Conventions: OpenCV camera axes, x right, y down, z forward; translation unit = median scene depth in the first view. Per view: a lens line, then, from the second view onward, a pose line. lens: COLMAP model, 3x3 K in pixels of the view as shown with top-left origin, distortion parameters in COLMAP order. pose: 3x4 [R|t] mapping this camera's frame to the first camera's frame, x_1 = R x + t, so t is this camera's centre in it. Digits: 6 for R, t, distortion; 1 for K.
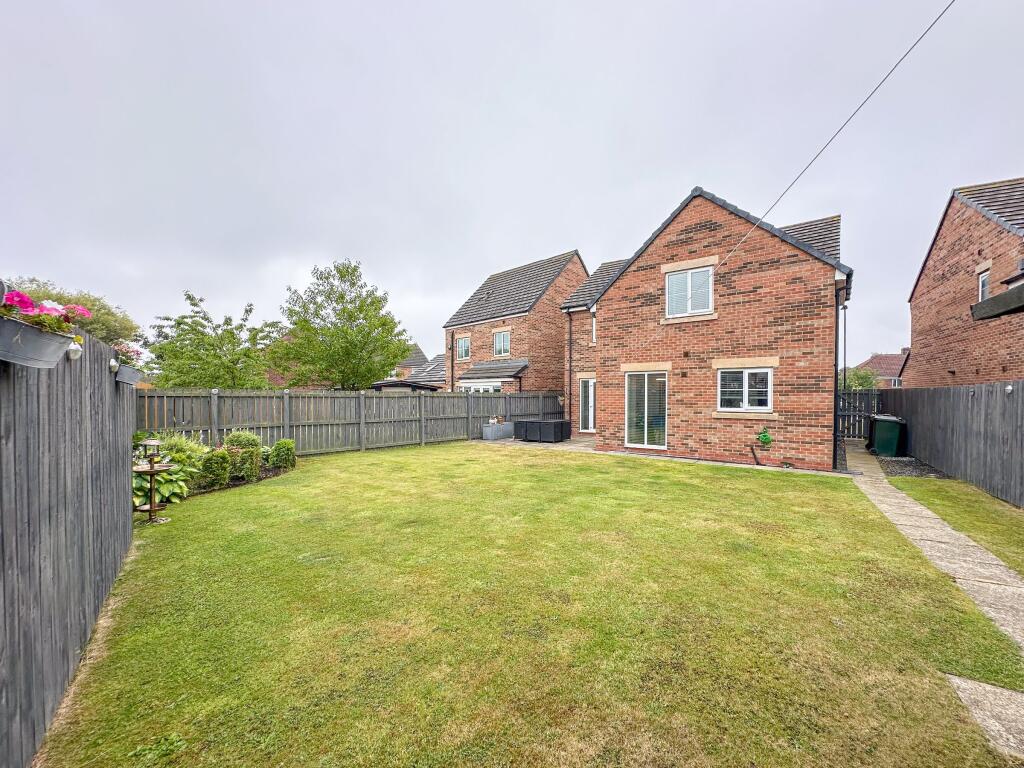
lens RADIAL K [[414.1, 0, 511.2], [0, 414.1, 404.0], [0, 0, 1]] dist [-0.001851, 0.001024]
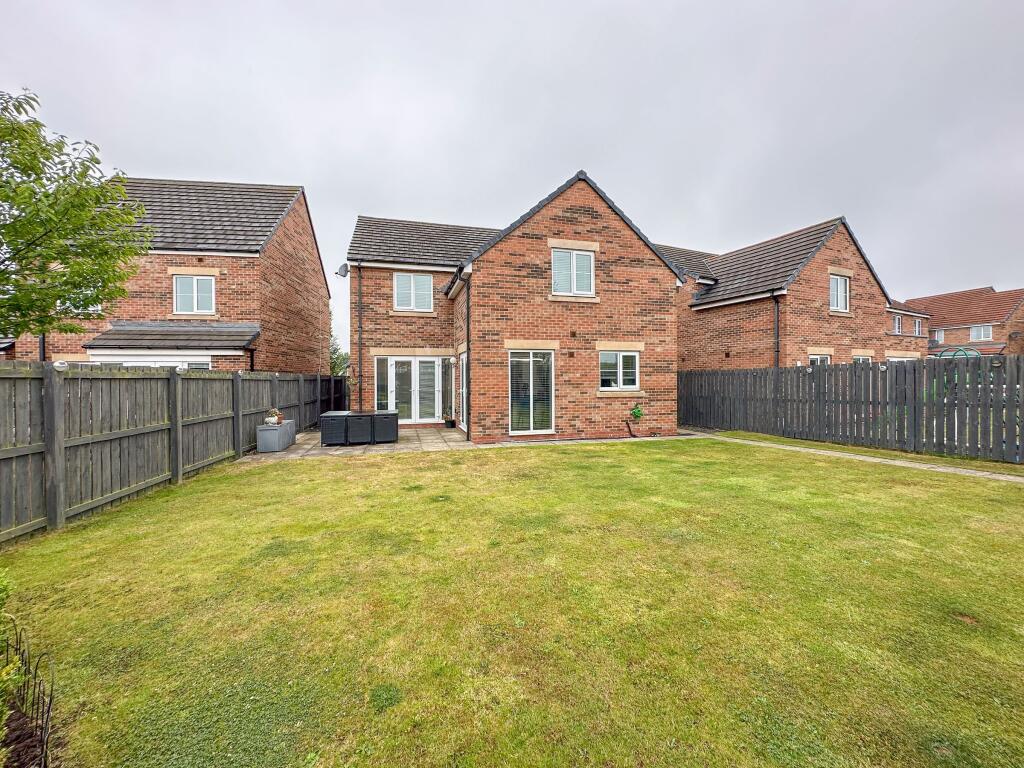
lens RADIAL K [[414.1, 0, 511.9], [0, 414.1, 378.4], [0, 0, 1]] dist [-0.001851, 0.001024]
pose [[0.609800, -0.002758, 0.792550, -0.445364], [0.021535, 0.999682, -0.013090, -0.004770], [-0.792262, 0.025050, 0.609666, 0.510133]]
